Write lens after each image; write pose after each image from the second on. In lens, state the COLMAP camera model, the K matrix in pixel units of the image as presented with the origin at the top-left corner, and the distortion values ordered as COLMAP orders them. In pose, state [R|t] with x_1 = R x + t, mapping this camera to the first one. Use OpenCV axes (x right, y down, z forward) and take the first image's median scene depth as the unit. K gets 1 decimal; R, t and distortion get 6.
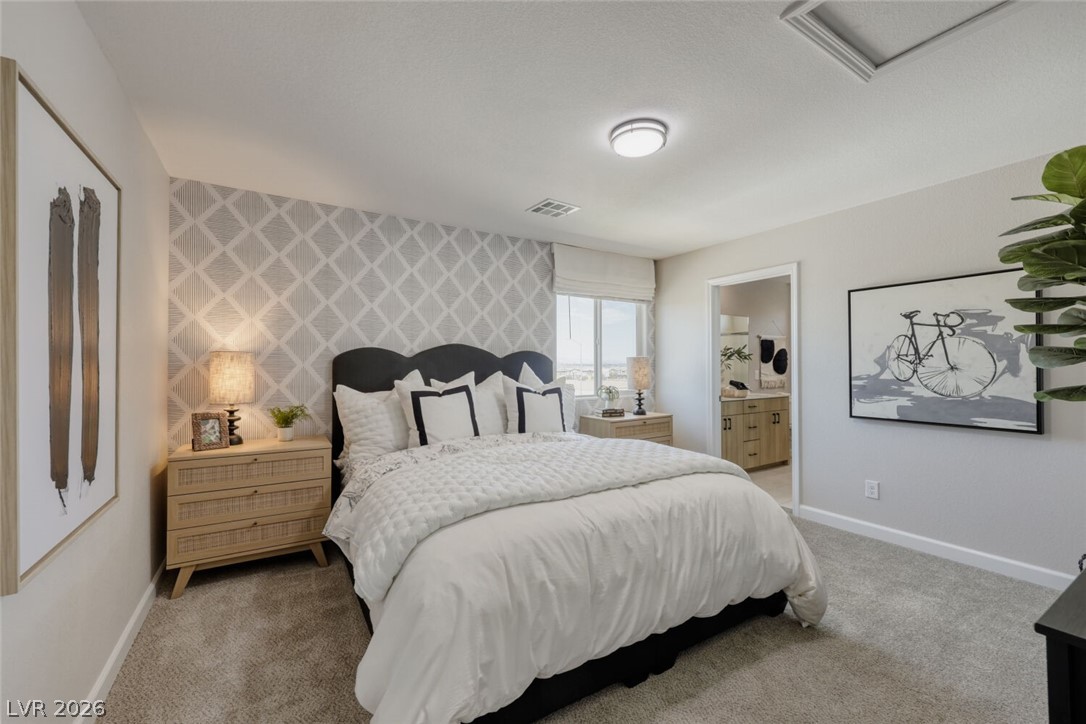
lens RADIAL K [[445.3, 0, 543.0], [0, 445.3, 362.0], [0, 0, 1]] dist [-0.000313, 0.000153]
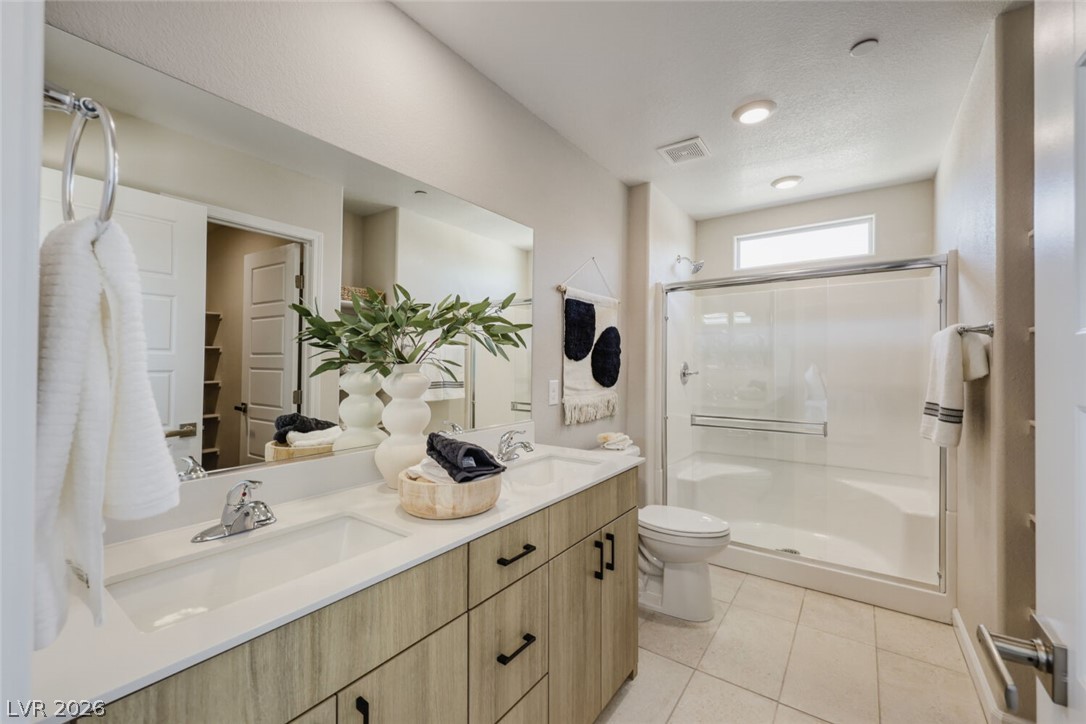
lens RADIAL K [[445.3, 0, 543.0], [0, 445.3, 362.0], [0, 0, 1]] dist [-0.000313, 0.000153]
pose [[0.926205, 0.011478, 0.376846, 0.331093], [-0.013674, 0.999902, 0.003152, 0.003432], [-0.376772, -0.008072, 0.926271, 0.658168]]
